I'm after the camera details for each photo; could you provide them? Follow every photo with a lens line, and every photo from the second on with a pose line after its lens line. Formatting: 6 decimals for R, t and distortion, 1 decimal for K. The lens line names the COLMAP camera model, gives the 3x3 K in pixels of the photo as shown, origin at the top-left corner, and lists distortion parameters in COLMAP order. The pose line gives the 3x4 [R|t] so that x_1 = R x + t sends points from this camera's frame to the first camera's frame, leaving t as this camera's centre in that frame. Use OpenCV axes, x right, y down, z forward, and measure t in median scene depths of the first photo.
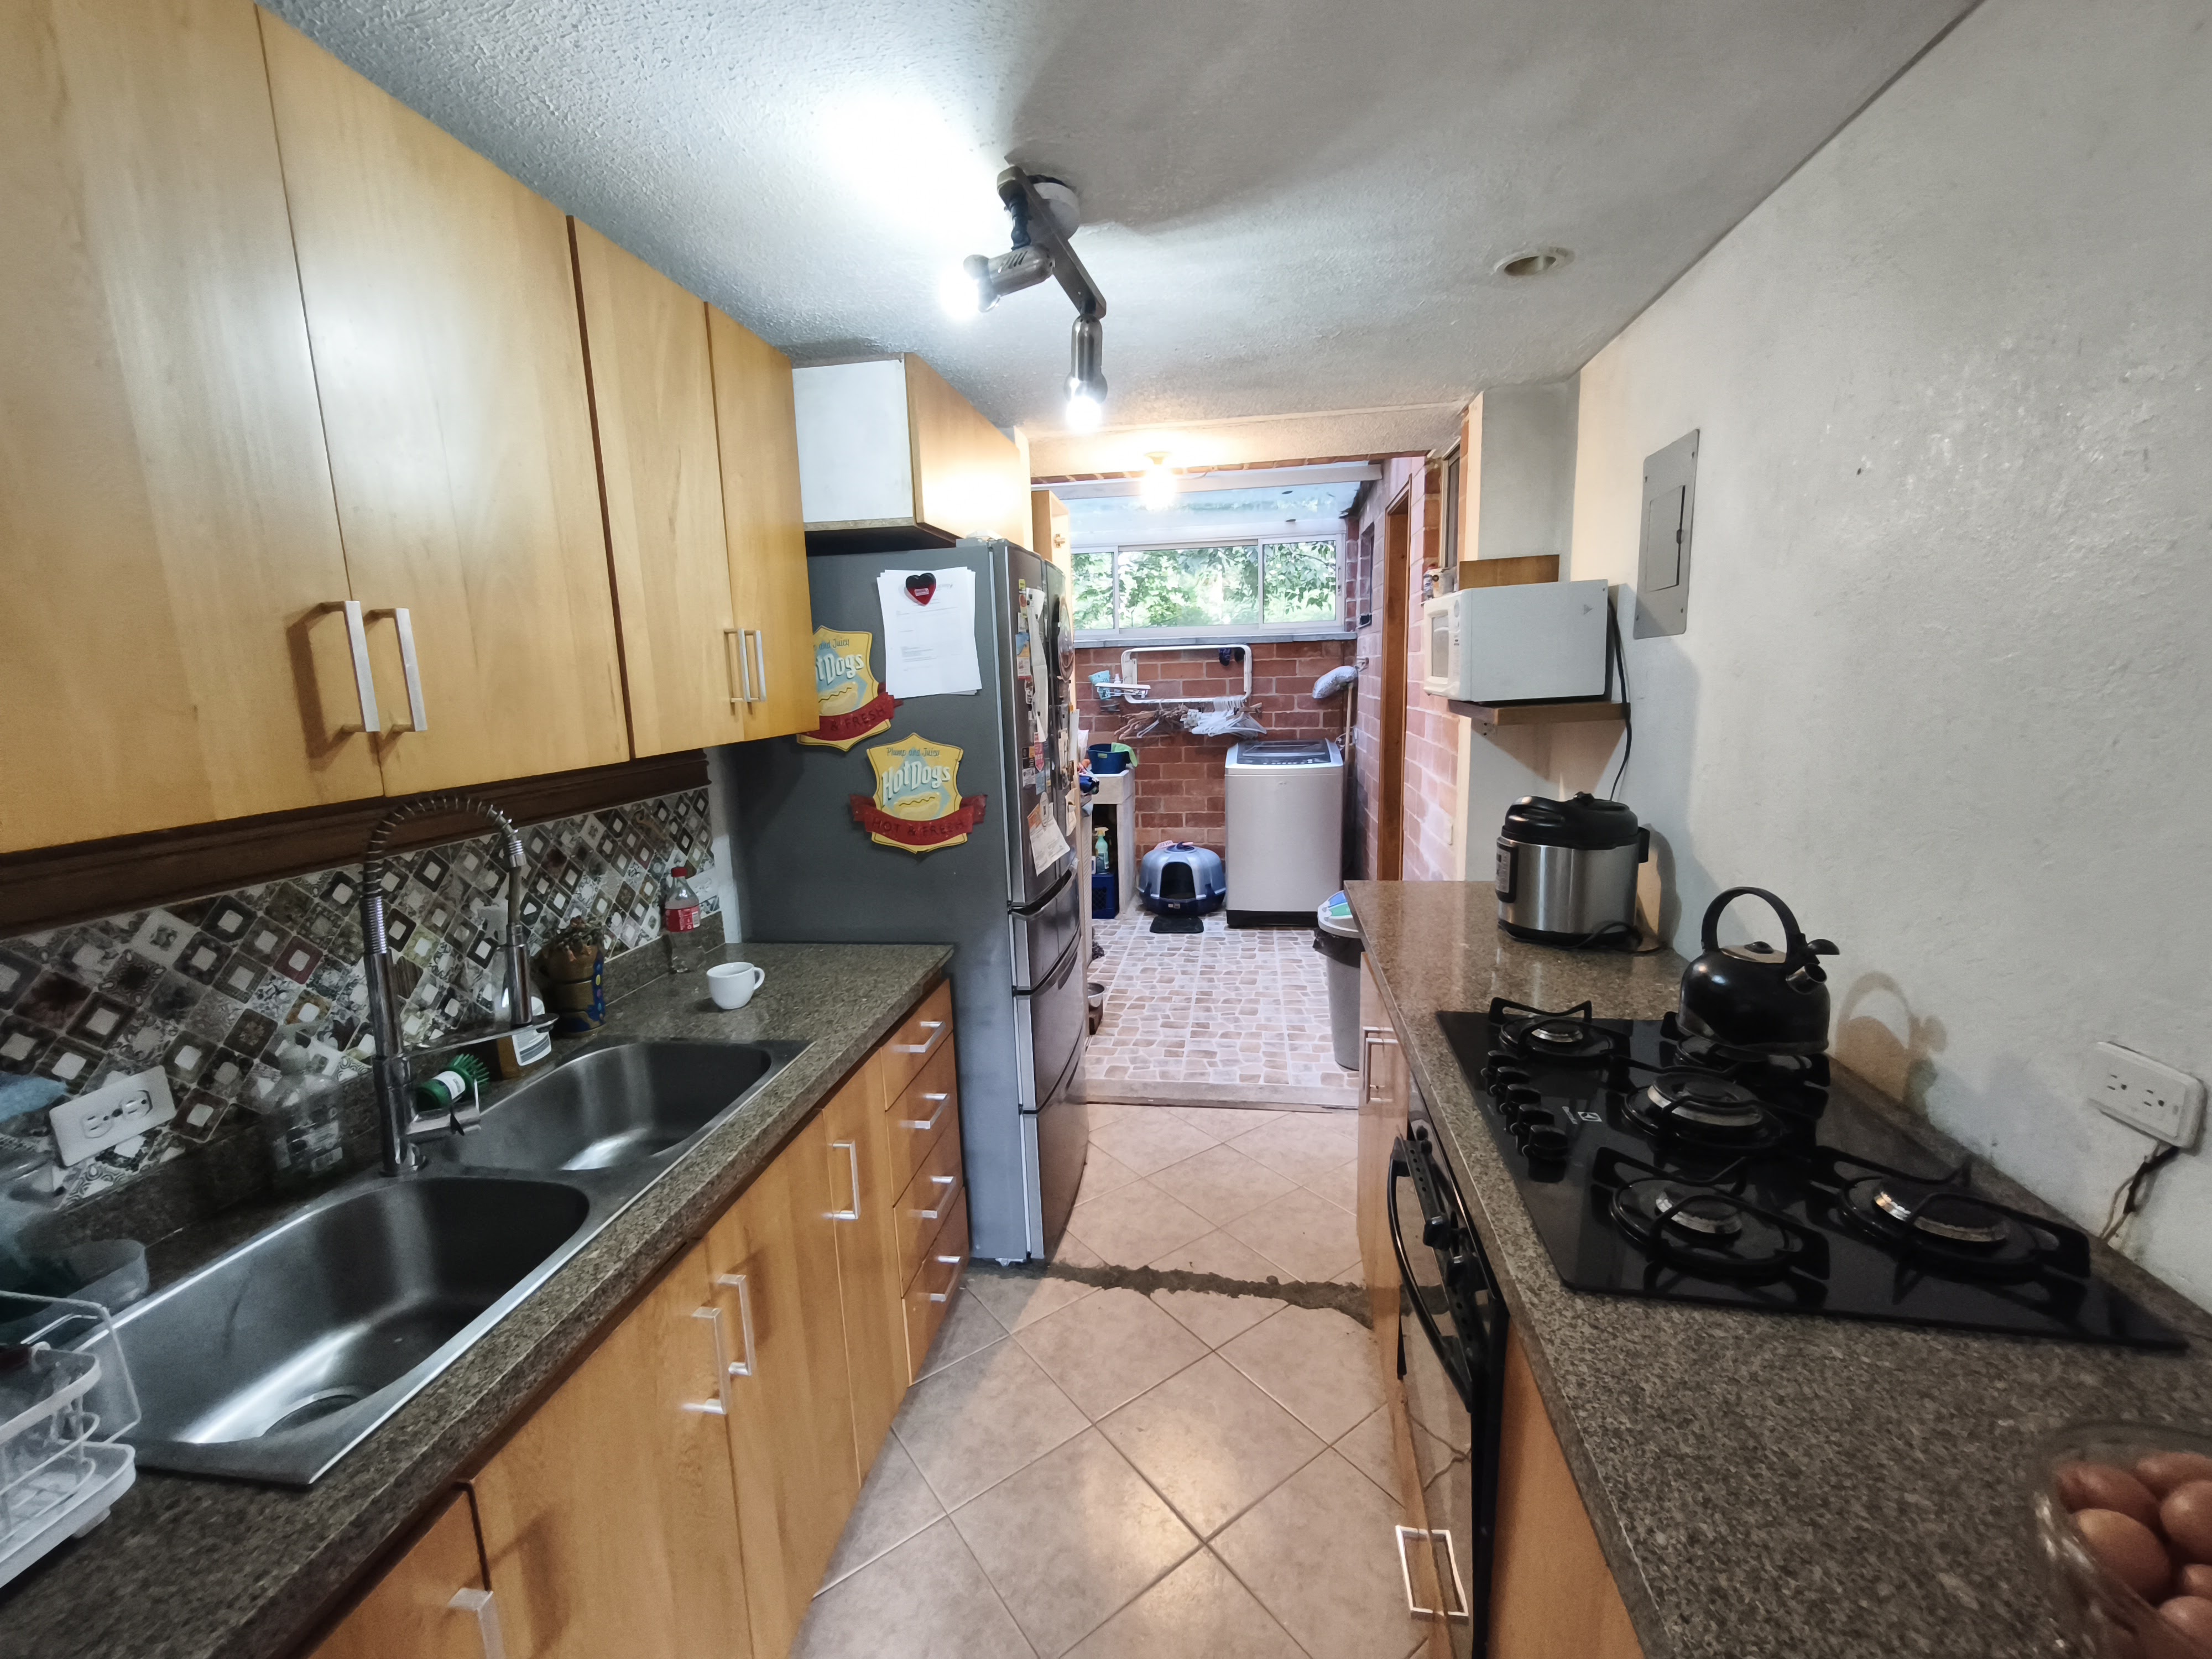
lens RADIAL K [[914.5, 0, 1097.9], [0, 914.5, 834.1], [0, 0, 1]] dist [0.000707, 0.000779]
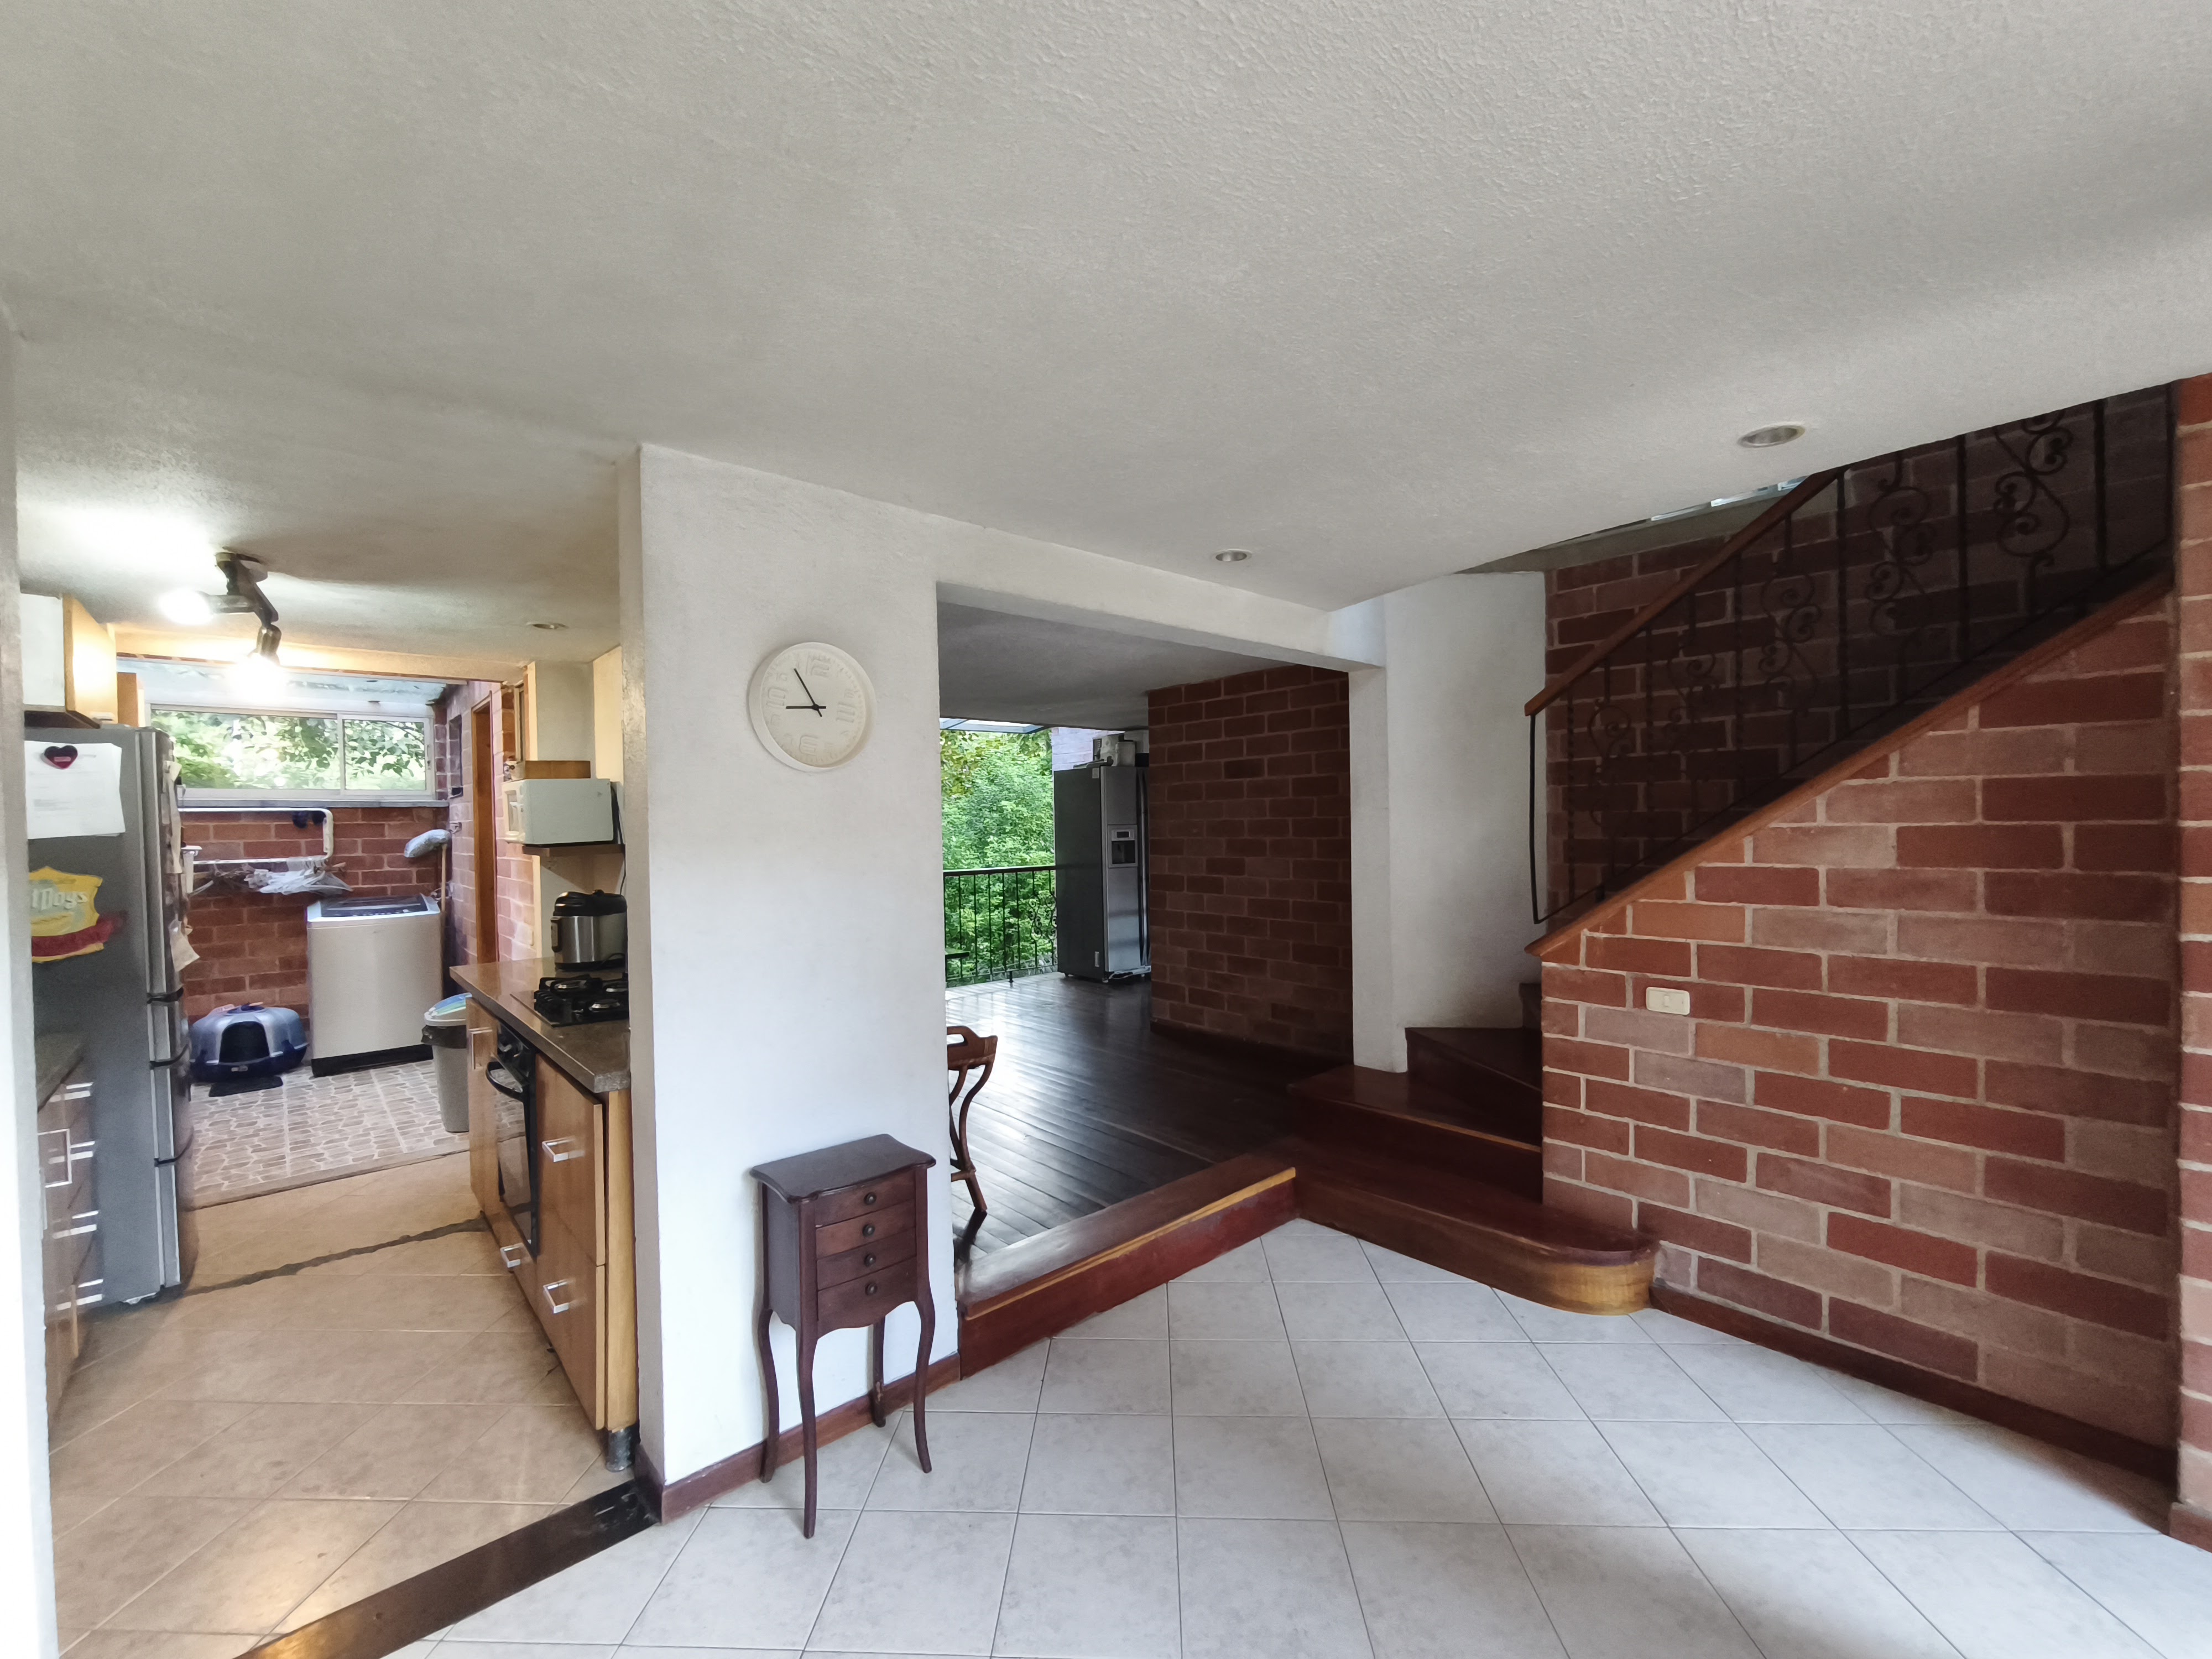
lens RADIAL K [[914.5, 0, 1097.9], [0, 914.5, 834.1], [0, 0, 1]] dist [0.000707, 0.000779]
pose [[0.628674, 0.011274, 0.777587, -0.116658], [0.134434, 0.983266, -0.122945, 0.085260], [-0.765961, 0.181827, 0.616638, -0.392023]]
